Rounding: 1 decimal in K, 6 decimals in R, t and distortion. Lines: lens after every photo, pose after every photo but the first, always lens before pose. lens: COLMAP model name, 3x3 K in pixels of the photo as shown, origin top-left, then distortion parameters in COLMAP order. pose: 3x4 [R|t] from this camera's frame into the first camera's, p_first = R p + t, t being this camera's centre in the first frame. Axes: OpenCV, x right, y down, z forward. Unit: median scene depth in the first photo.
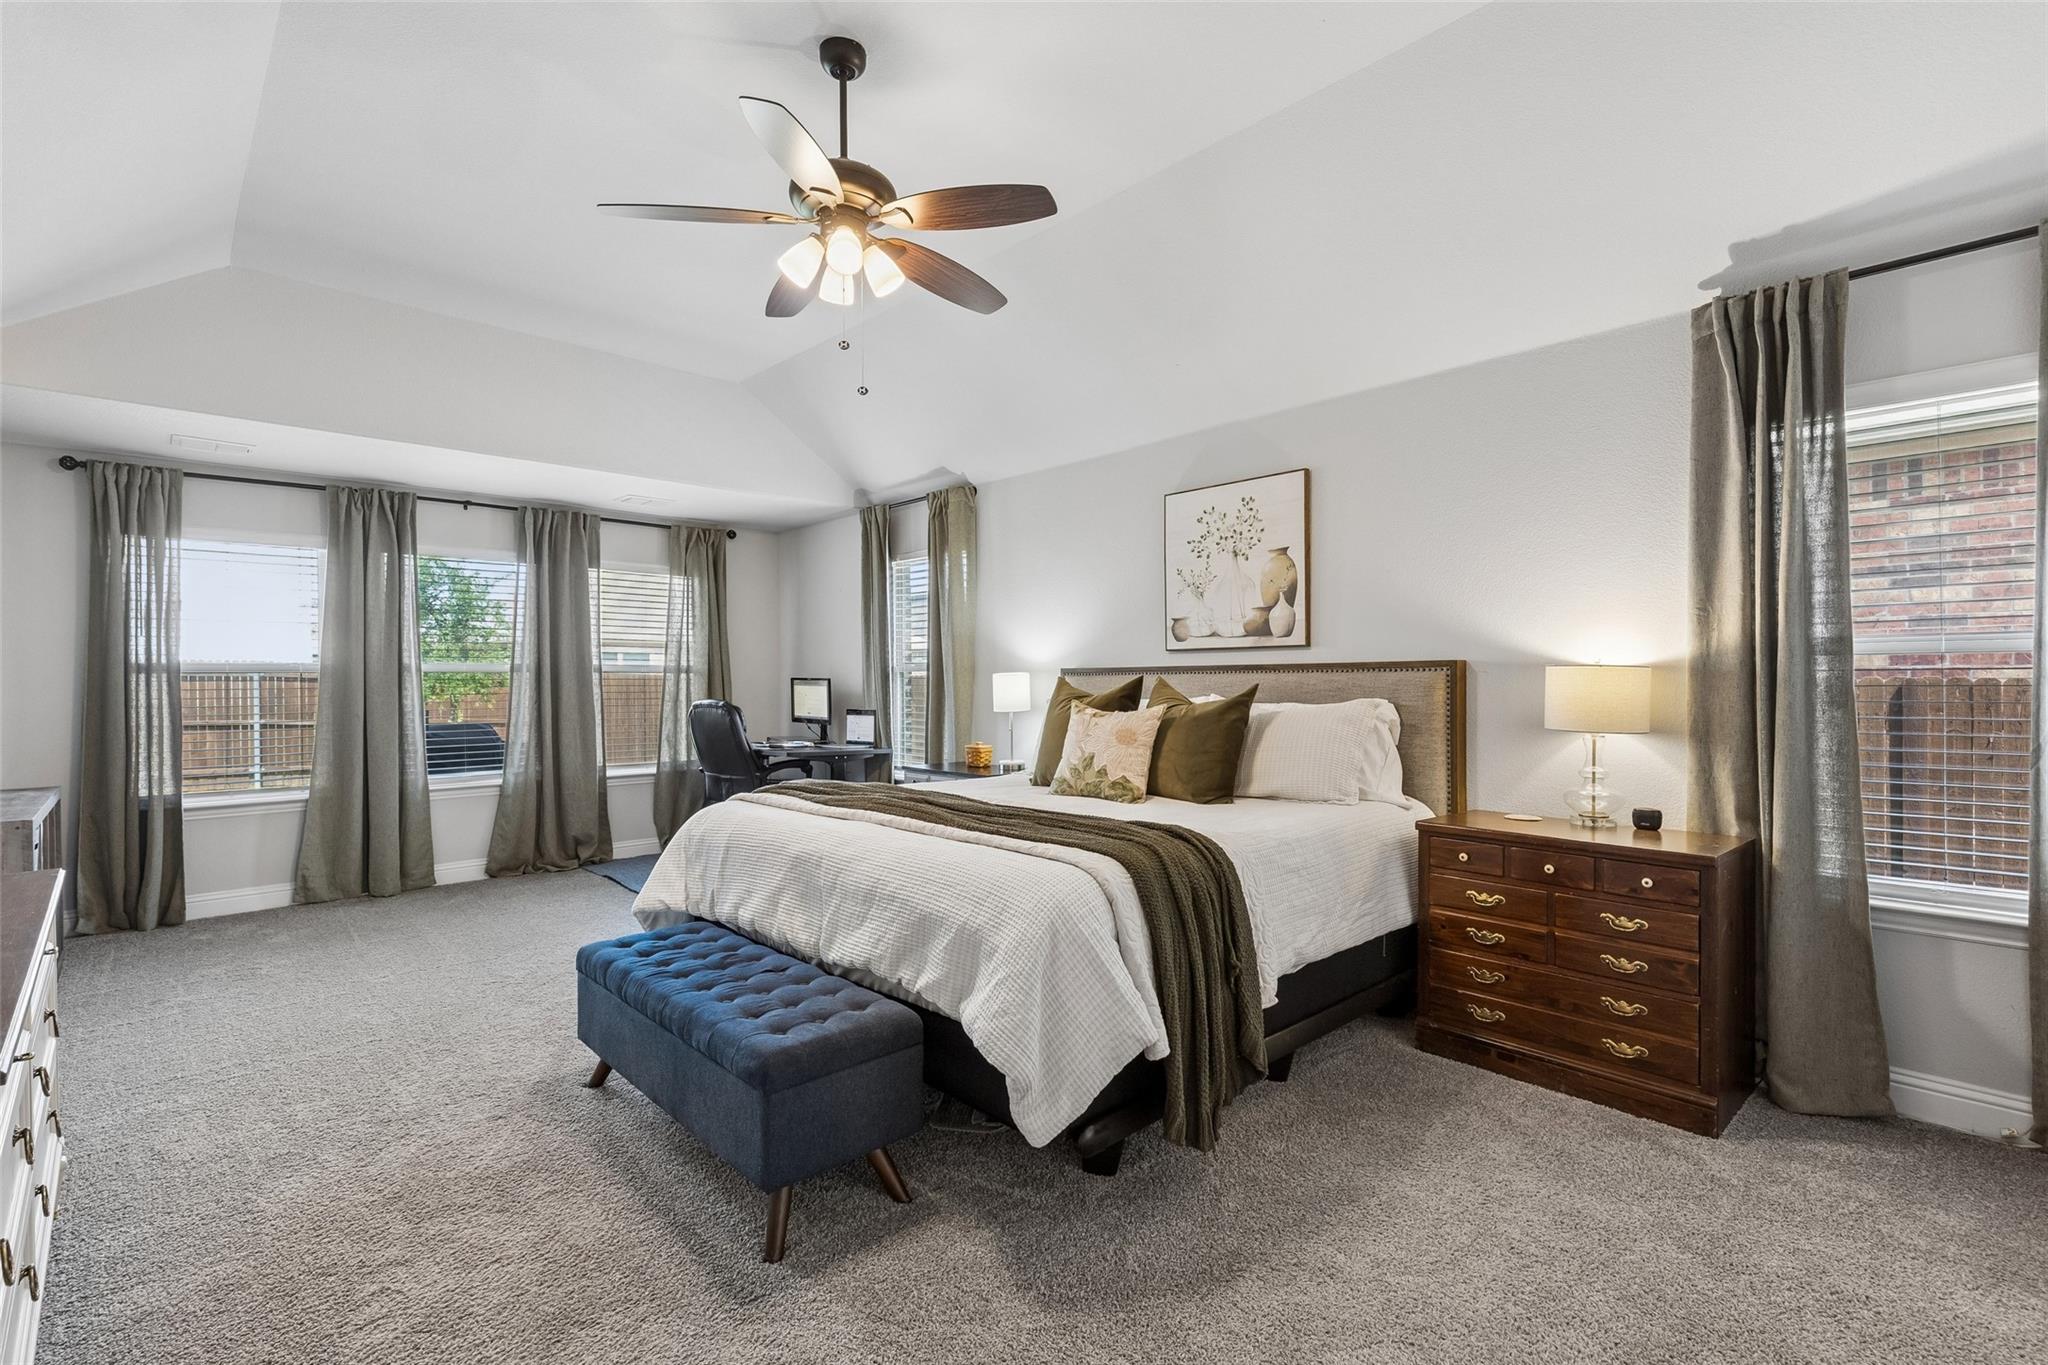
lens RADIAL K [[936.3, 0, 1006.1], [0, 936.3, 667.0], [0, 0, 1]] dist [0.011280, -0.002708]
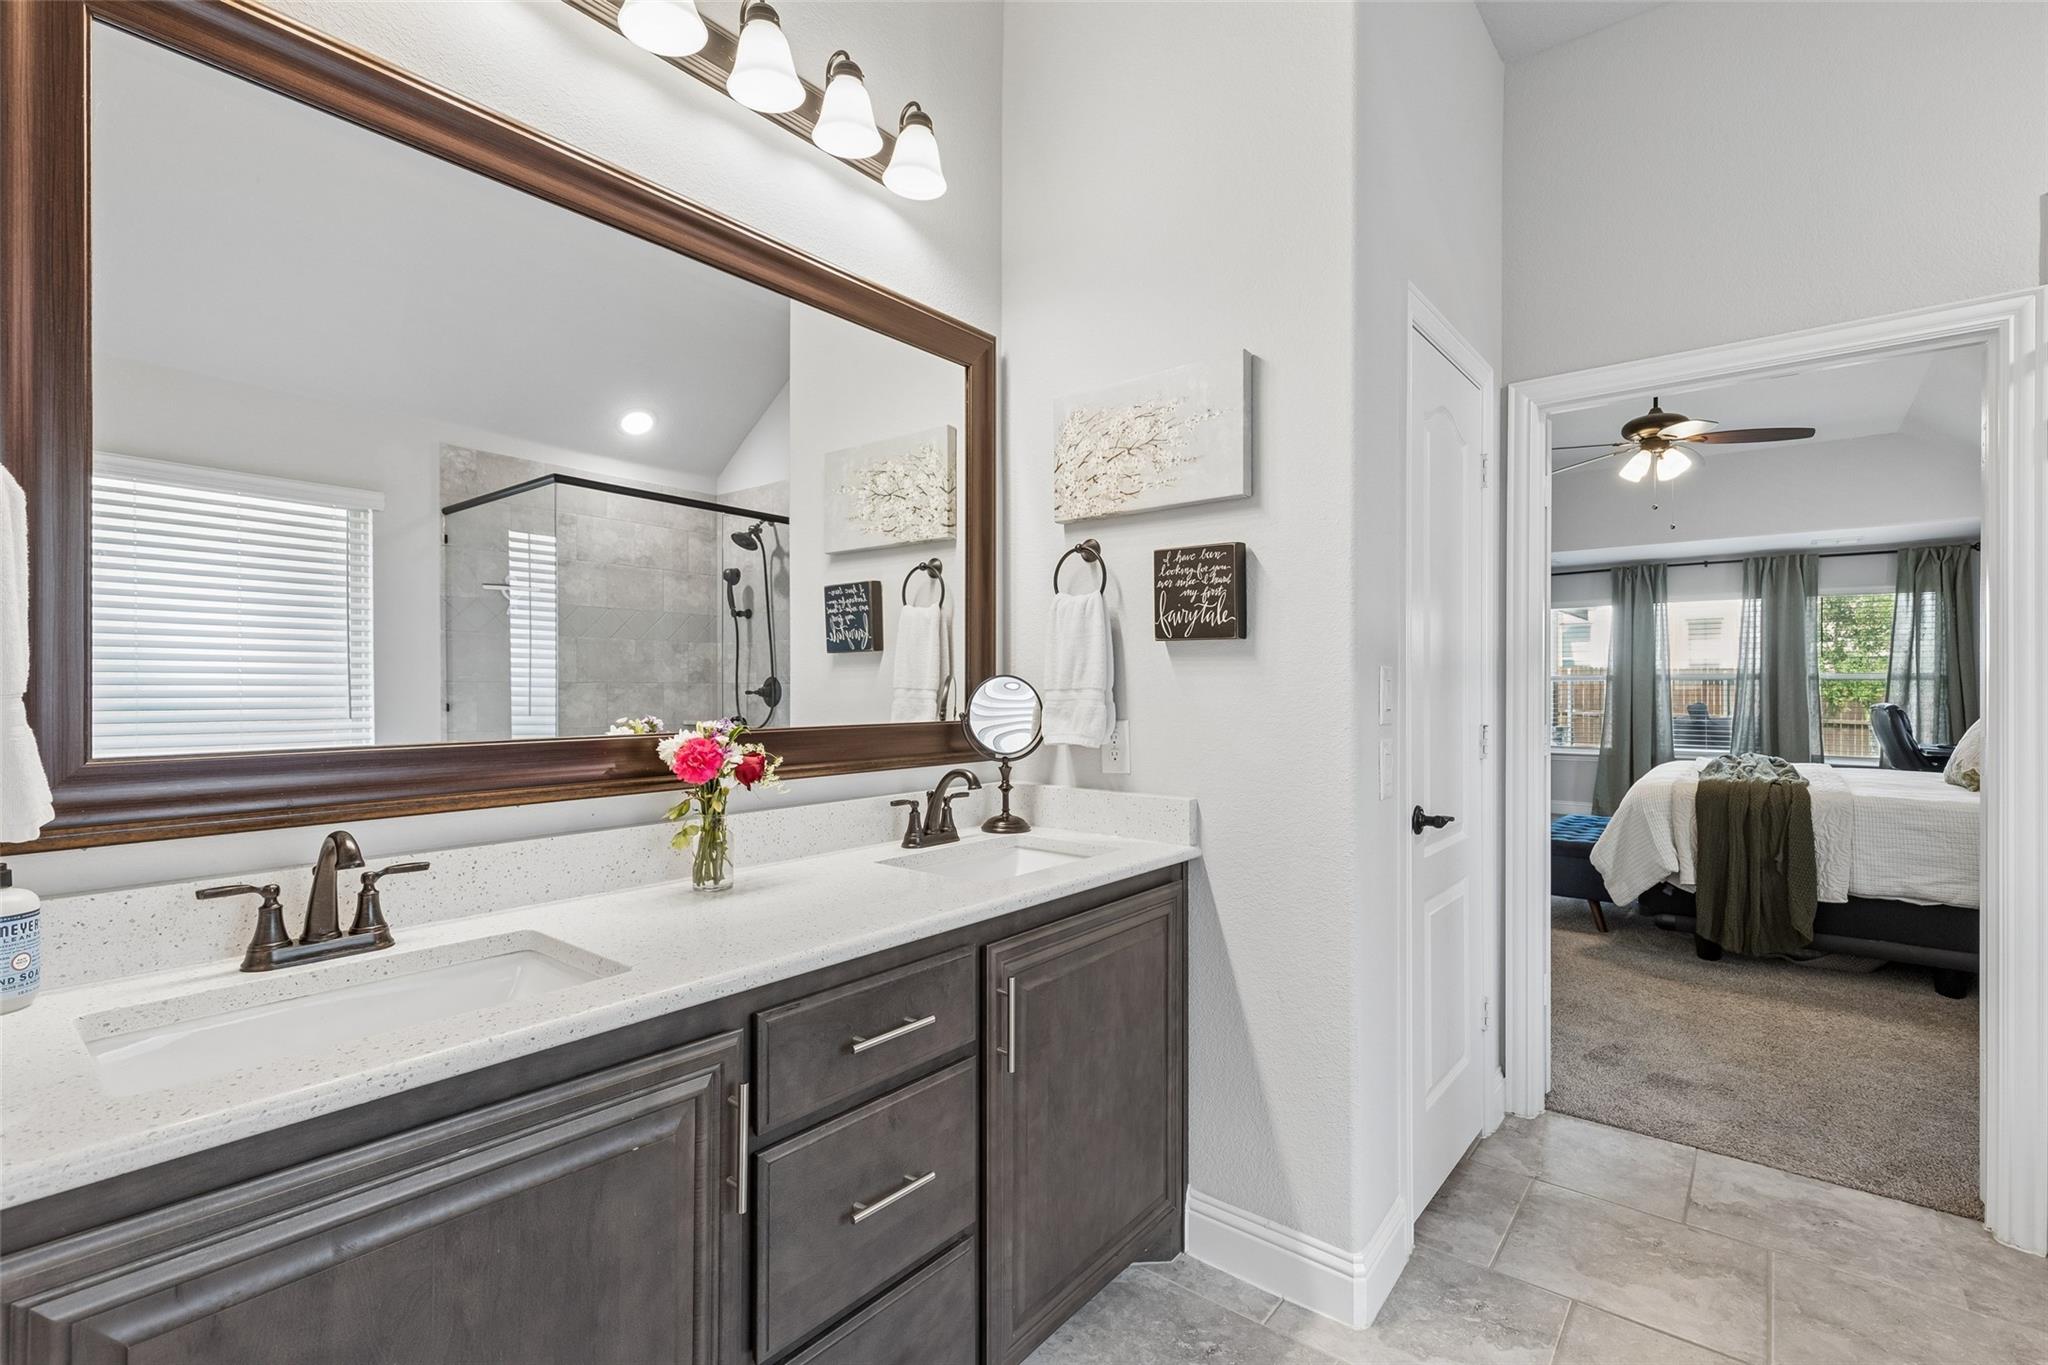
lens RADIAL K [[936.3, 0, 1053.1], [0, 936.3, 680.7], [0, 0, 1]] dist [0.011280, -0.002708]
pose [[0.154575, 0.002164, -0.987979, 0.847154], [0.012685, 0.999911, 0.004175, -0.015071], [0.987900, -0.013178, 0.154534, -0.257763]]
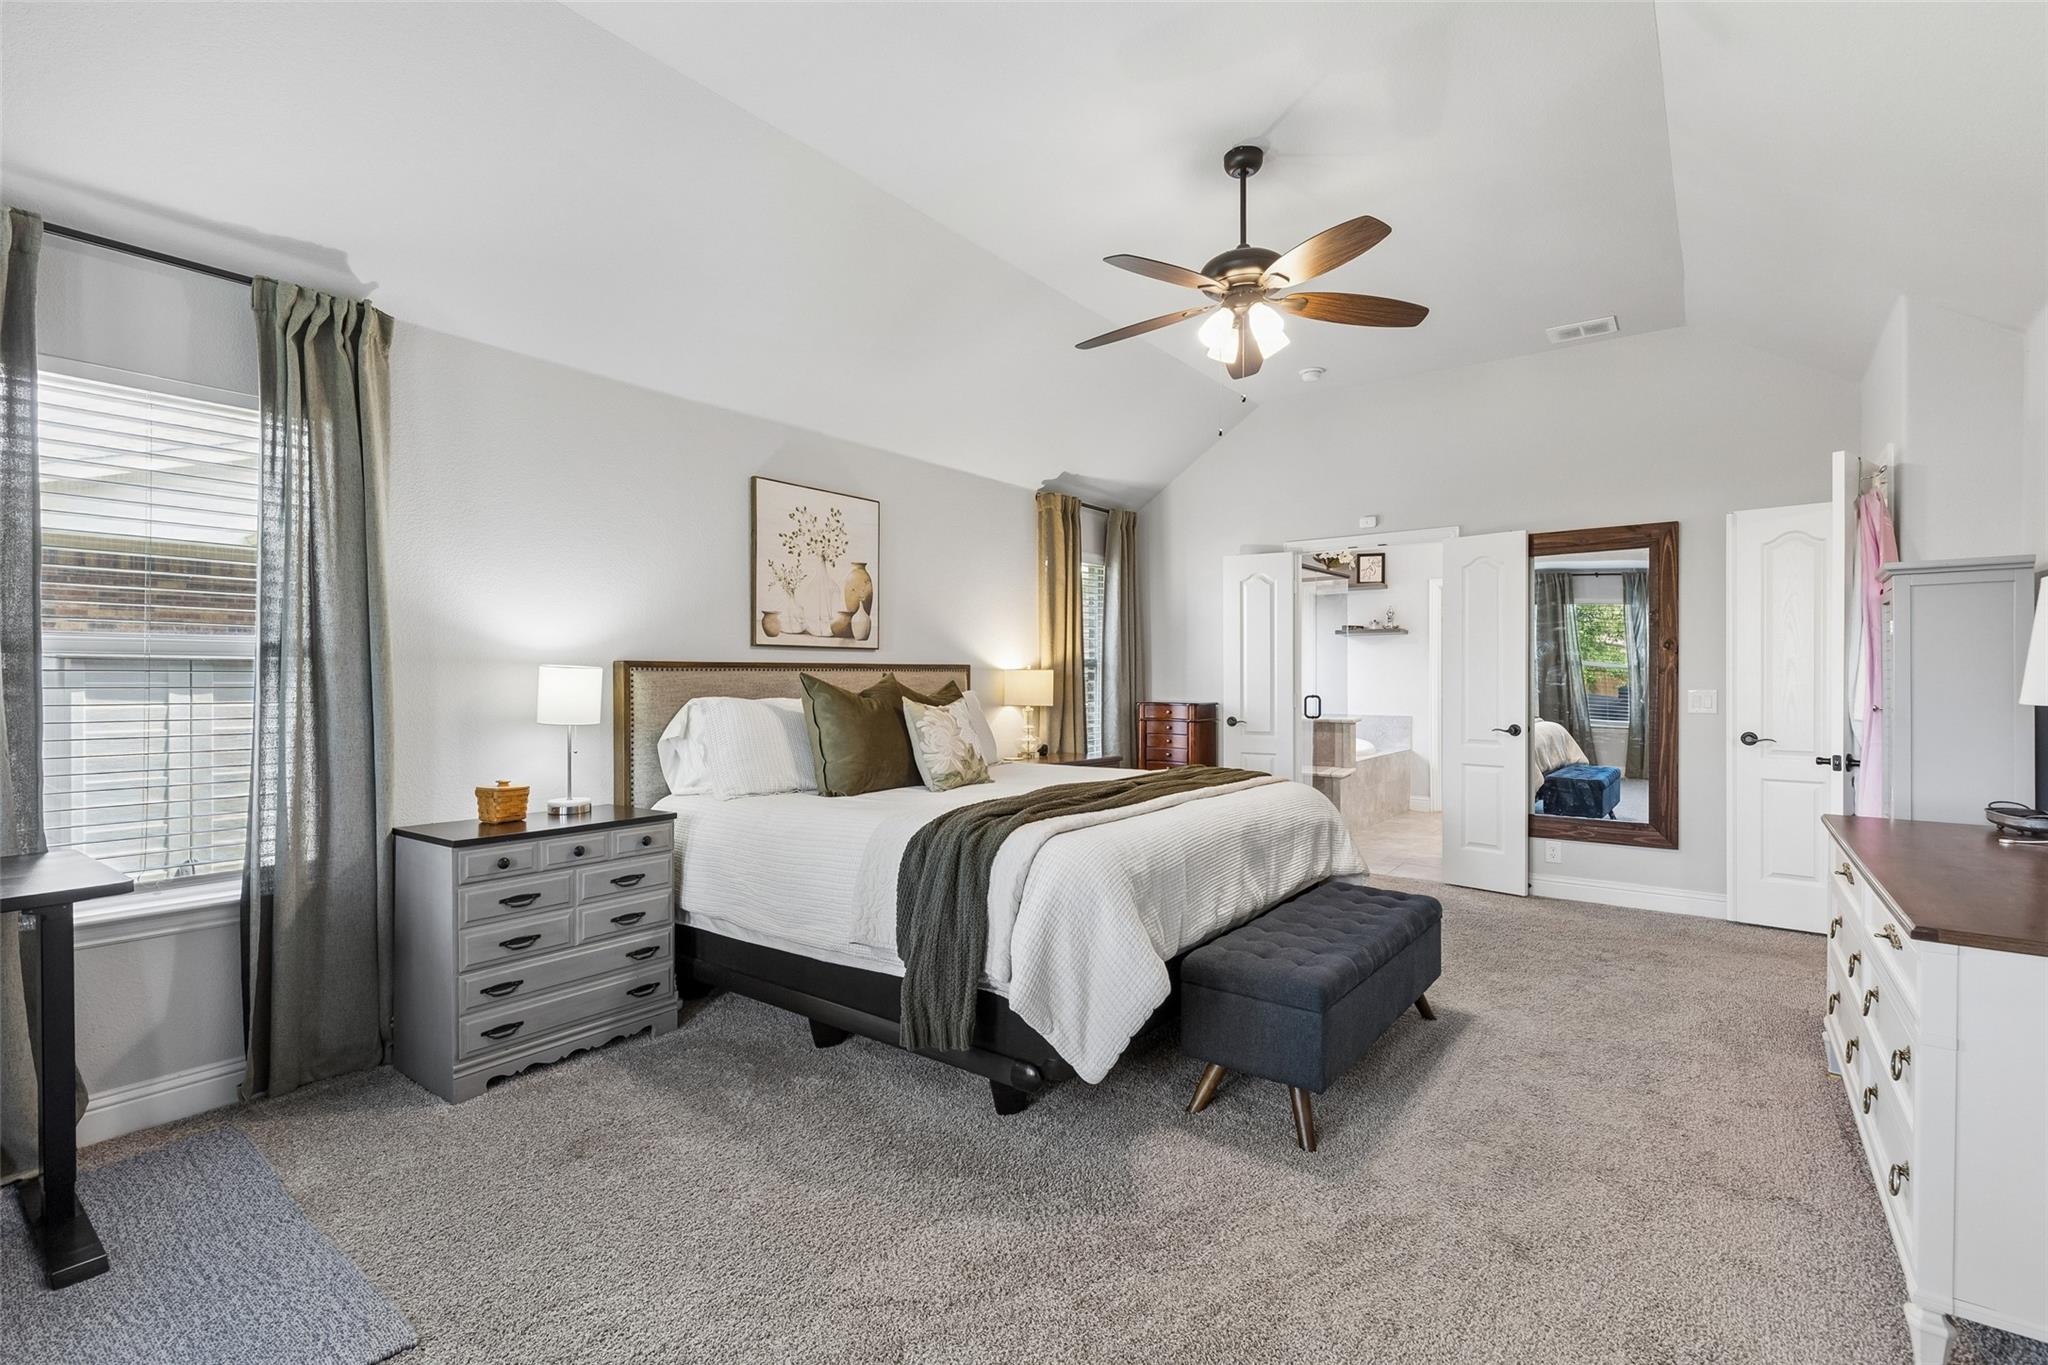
lens RADIAL K [[936.3, 0, 1025.4], [0, 936.3, 685.2], [0, 0, 1]] dist [0.011280, -0.002708]
pose [[-0.175627, -0.001860, 0.984455, -0.794842], [-0.013317, 0.999911, -0.000487, 0.019432], [-0.984367, -0.013195, -0.175636, 0.906618]]
